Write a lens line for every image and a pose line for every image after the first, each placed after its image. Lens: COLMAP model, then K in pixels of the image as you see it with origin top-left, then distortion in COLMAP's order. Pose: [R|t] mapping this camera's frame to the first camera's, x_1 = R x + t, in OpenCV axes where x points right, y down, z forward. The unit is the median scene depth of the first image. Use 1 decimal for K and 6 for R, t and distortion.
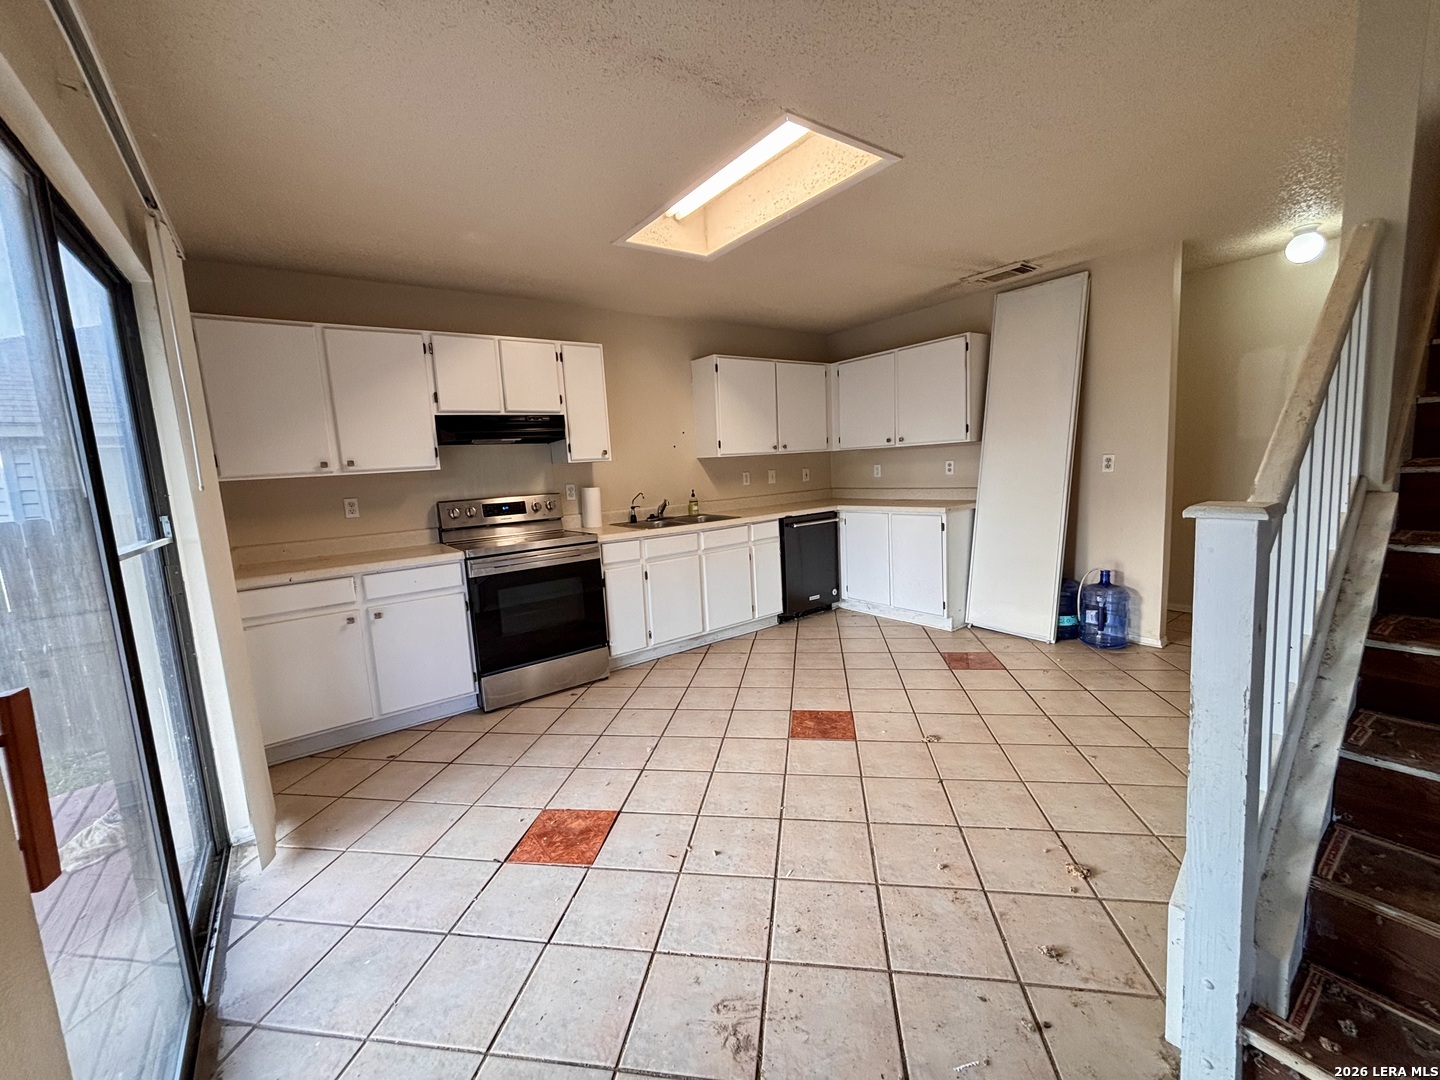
lens RADIAL K [[582.9, 0, 716.8], [0, 582.9, 537.3], [0, 0, 1]] dist [0.012981, -0.000092]
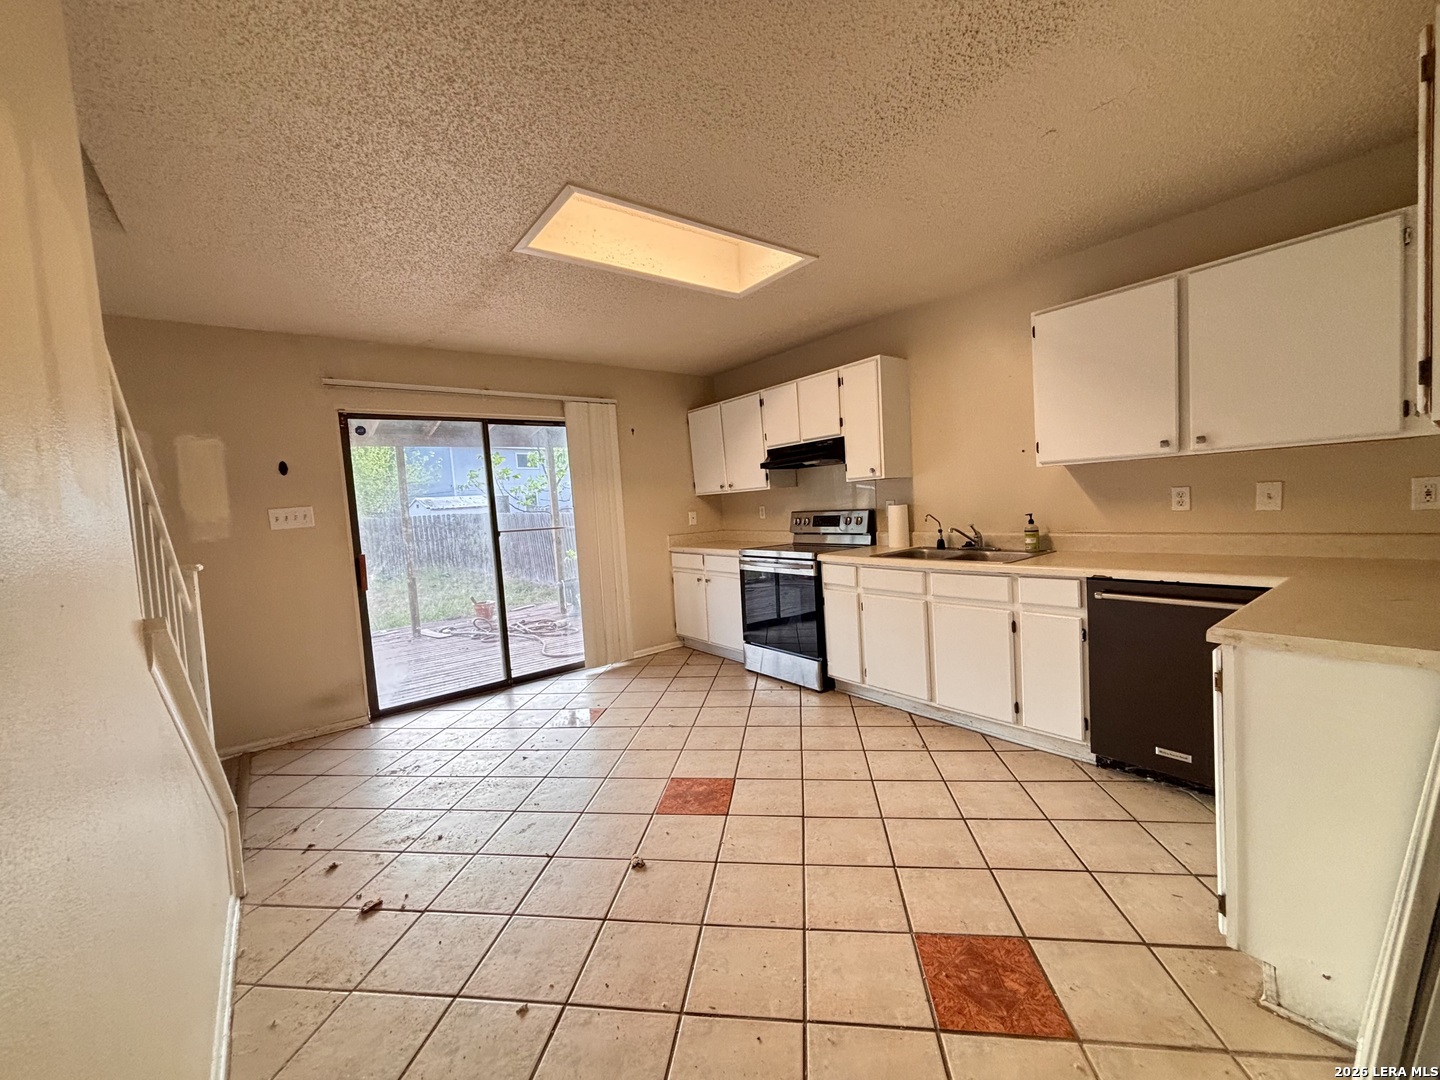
lens RADIAL K [[582.9, 0, 716.8], [0, 582.9, 537.3], [0, 0, 1]] dist [0.012981, -0.000092]
pose [[0.015507, 0.113662, -0.993398, 0.798938], [-0.065265, 0.991514, 0.112427, -0.134551], [0.997747, 0.063091, 0.022794, 0.770231]]
